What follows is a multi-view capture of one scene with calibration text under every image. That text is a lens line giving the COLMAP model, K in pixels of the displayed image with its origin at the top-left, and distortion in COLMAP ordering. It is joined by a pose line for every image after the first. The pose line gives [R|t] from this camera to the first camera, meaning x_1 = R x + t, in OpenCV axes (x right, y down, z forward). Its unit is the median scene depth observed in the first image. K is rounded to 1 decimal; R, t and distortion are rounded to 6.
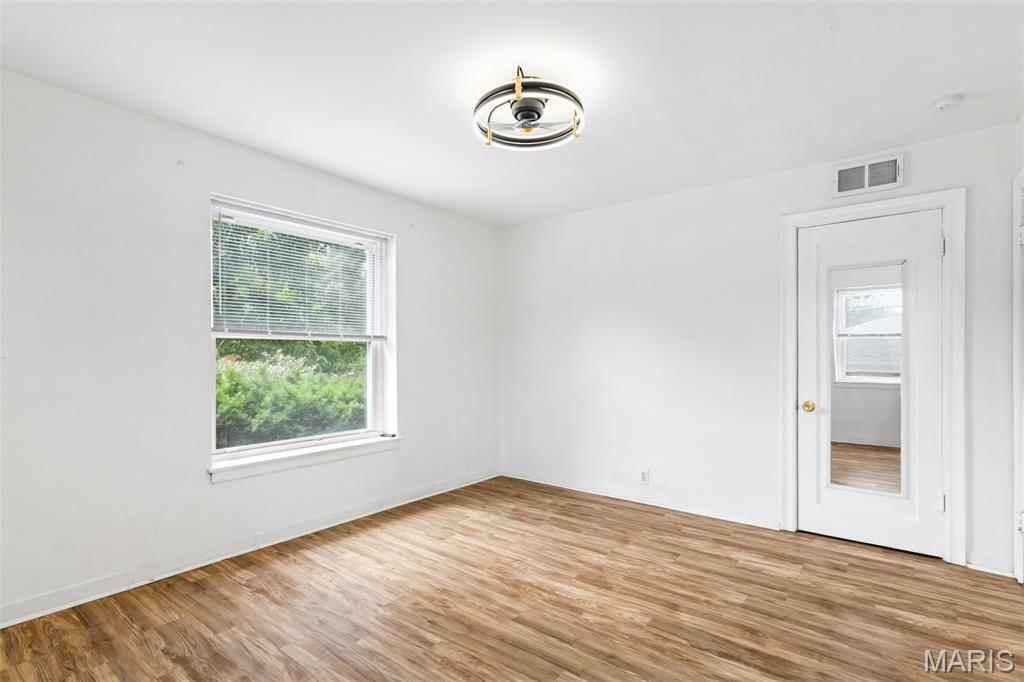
lens RADIAL K [[499.7, 0, 502.2], [0, 499.7, 347.6], [0, 0, 1]] dist [0.008465, -0.000145]
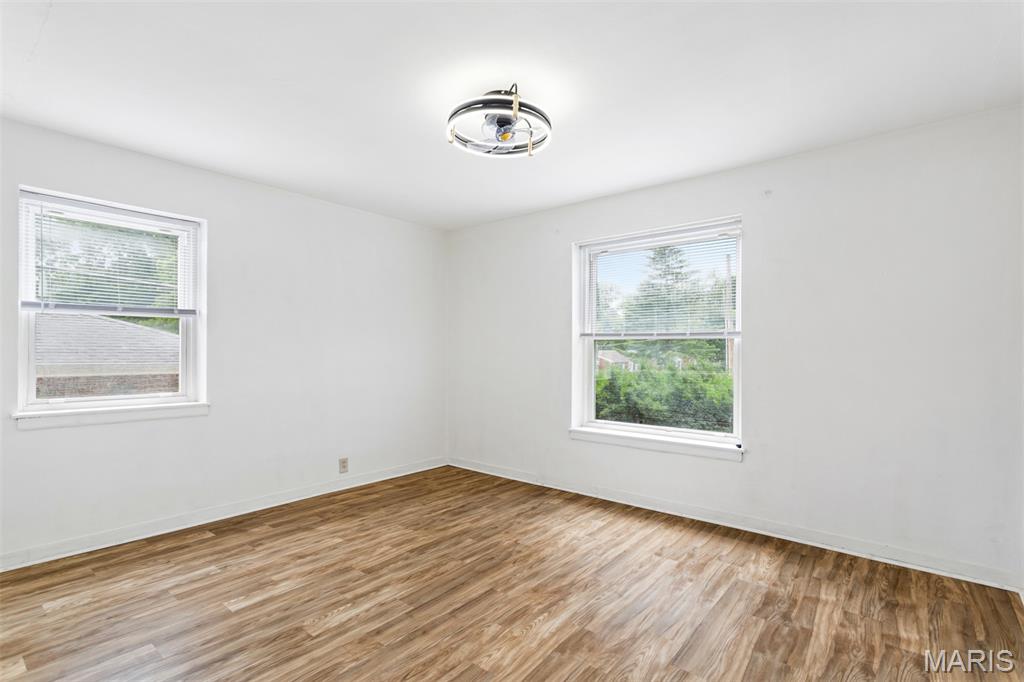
lens RADIAL K [[499.7, 0, 507.5], [0, 499.7, 348.6], [0, 0, 1]] dist [0.008465, -0.000145]
pose [[-0.044588, -0.008230, -0.998972, 0.952530], [0.011876, 0.999891, -0.008768, 0.012561], [0.998935, -0.012255, -0.044485, 0.907676]]
